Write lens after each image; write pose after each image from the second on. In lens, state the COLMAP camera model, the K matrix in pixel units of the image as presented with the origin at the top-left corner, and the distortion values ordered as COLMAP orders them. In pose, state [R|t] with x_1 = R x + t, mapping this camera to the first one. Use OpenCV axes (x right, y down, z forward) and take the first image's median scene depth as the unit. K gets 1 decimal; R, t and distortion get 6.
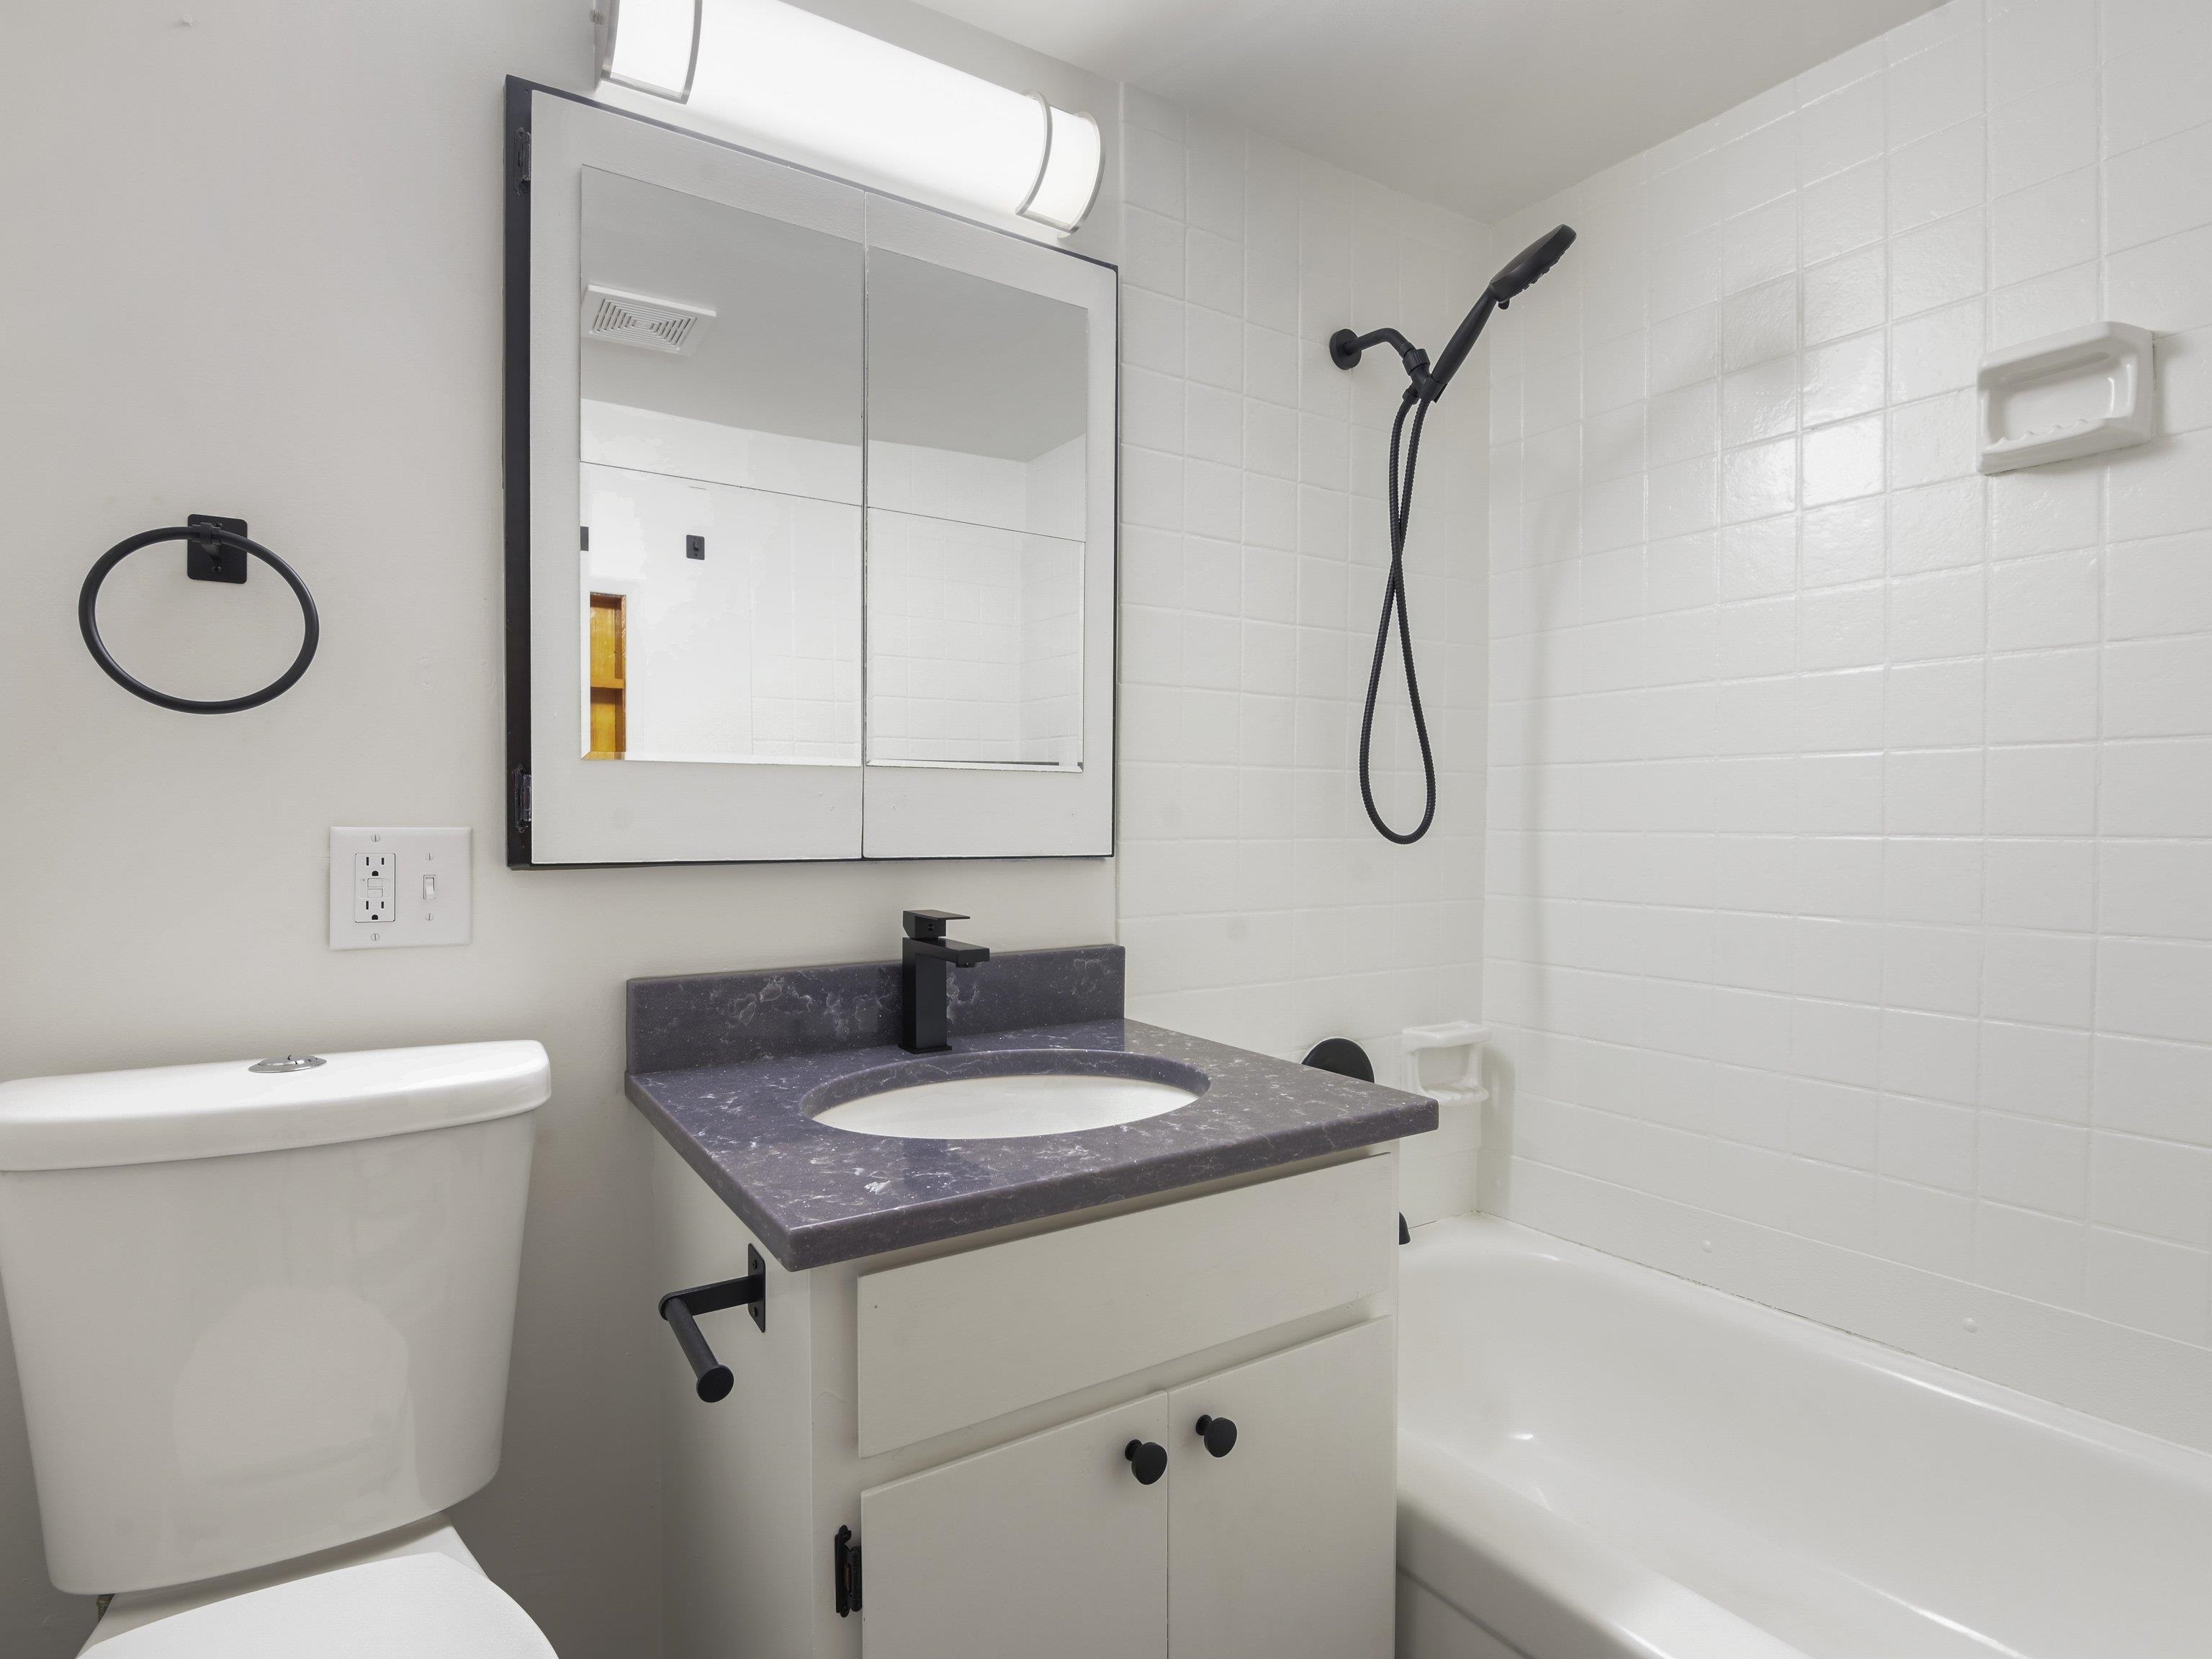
lens RADIAL K [[1142.0, 0, 1109.6], [0, 1142.0, 844.9], [0, 0, 1]] dist [-0.012457, -0.004081]
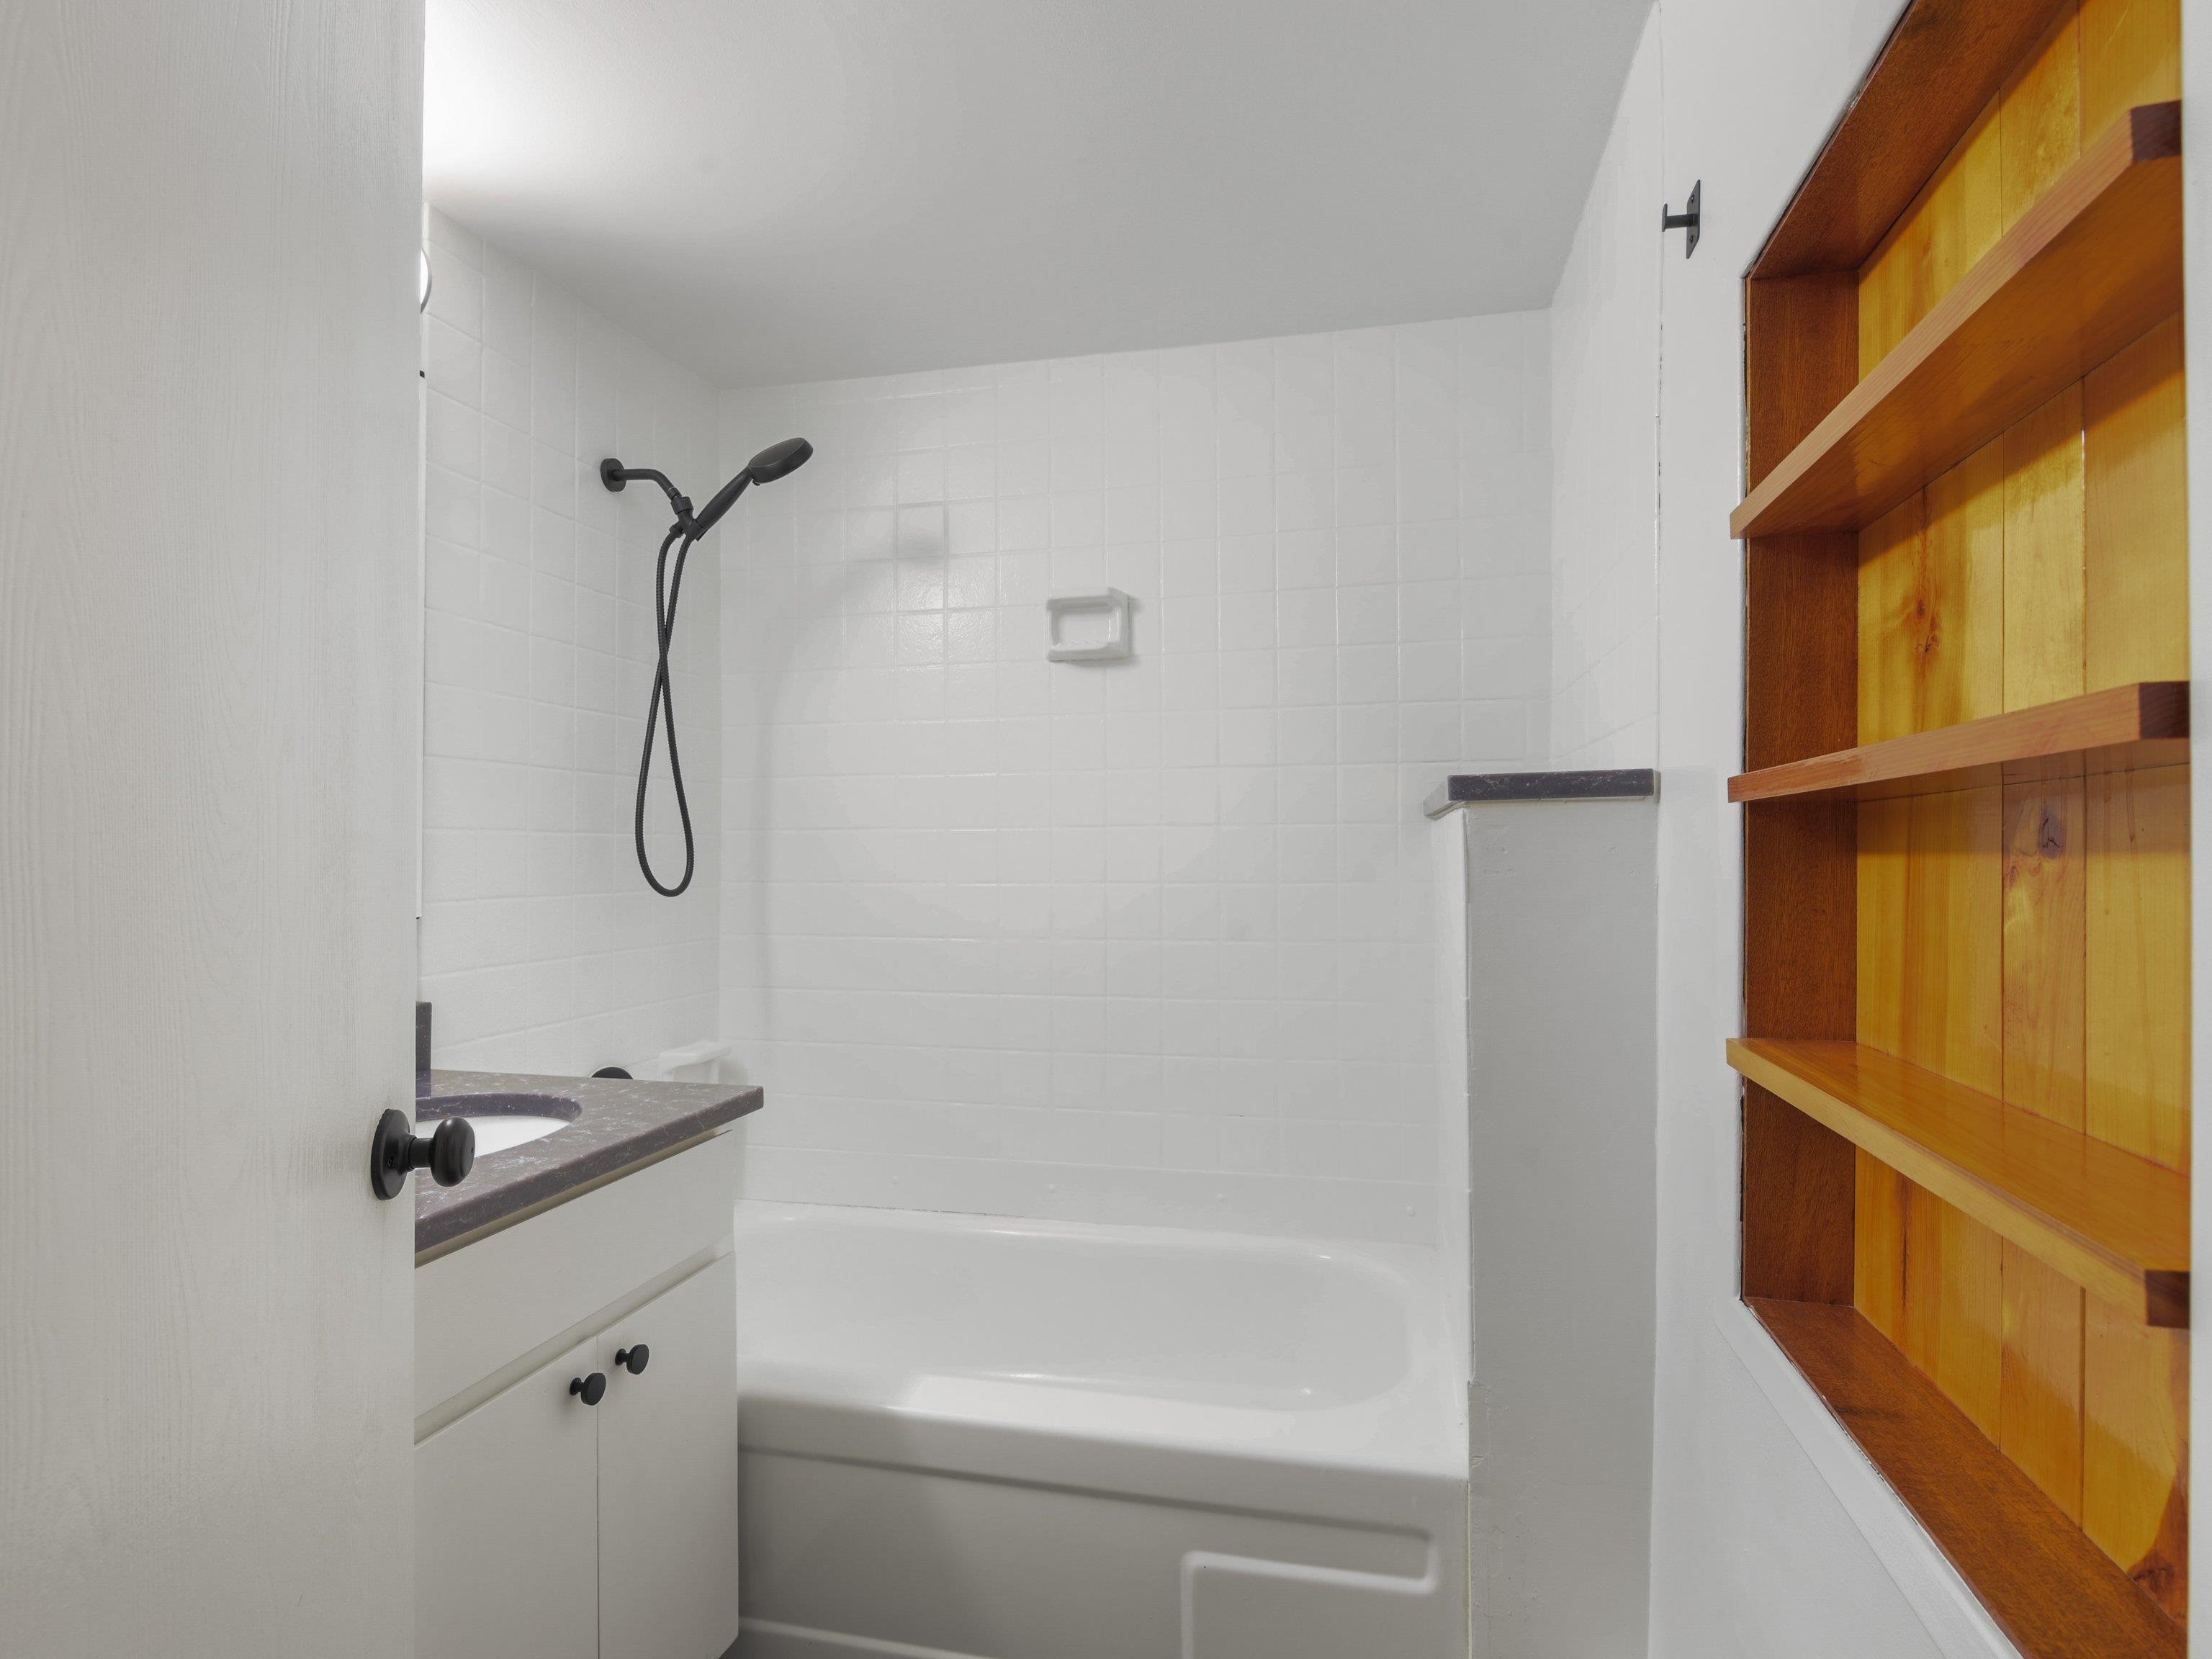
lens RADIAL K [[1142.0, 0, 1103.3], [0, 1142.0, 841.4], [0, 0, 1]] dist [-0.012457, -0.004081]
pose [[0.732060, 0.002314, 0.681236, -0.296818], [0.019033, 0.999534, -0.023848, -0.027839], [-0.680974, 0.030424, 0.731675, -0.255588]]
